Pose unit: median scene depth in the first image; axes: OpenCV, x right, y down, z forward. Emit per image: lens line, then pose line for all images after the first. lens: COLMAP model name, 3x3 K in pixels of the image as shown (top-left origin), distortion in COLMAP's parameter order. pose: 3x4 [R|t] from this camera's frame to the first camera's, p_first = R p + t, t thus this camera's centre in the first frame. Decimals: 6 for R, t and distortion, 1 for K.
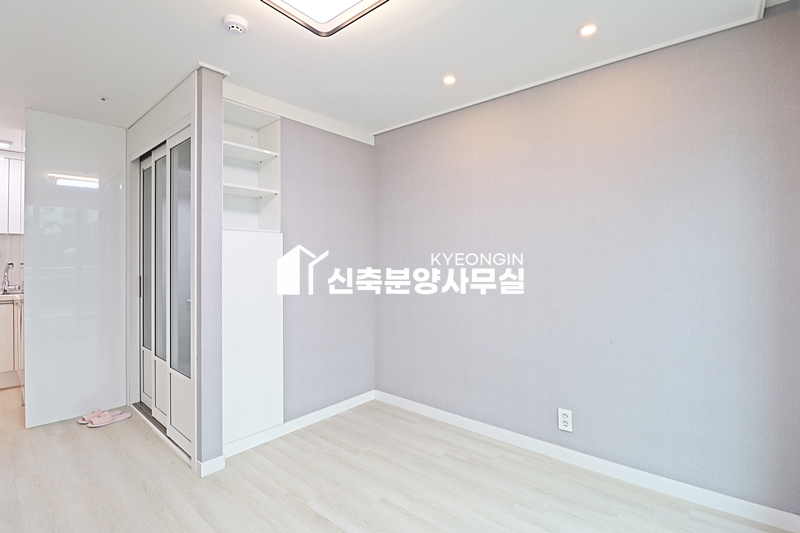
lens RADIAL K [[370.0, 0, 401.1], [0, 370.0, 259.4], [0, 0, 1]] dist [-0.000822, -0.012739]
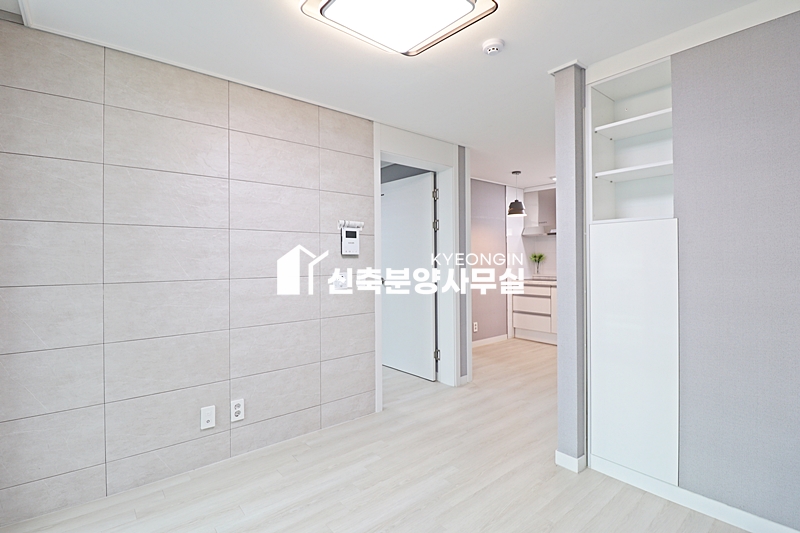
lens RADIAL K [[377.5, 0, 400.4], [0, 377.5, 258.3], [0, 0, 1]] dist [0.004237, -0.013396]
pose [[-0.166423, -0.000193, -0.986054, 0.610511], [0.009709, 0.999951, -0.001835, 0.002879], [0.986007, -0.009879, -0.166413, 0.765836]]
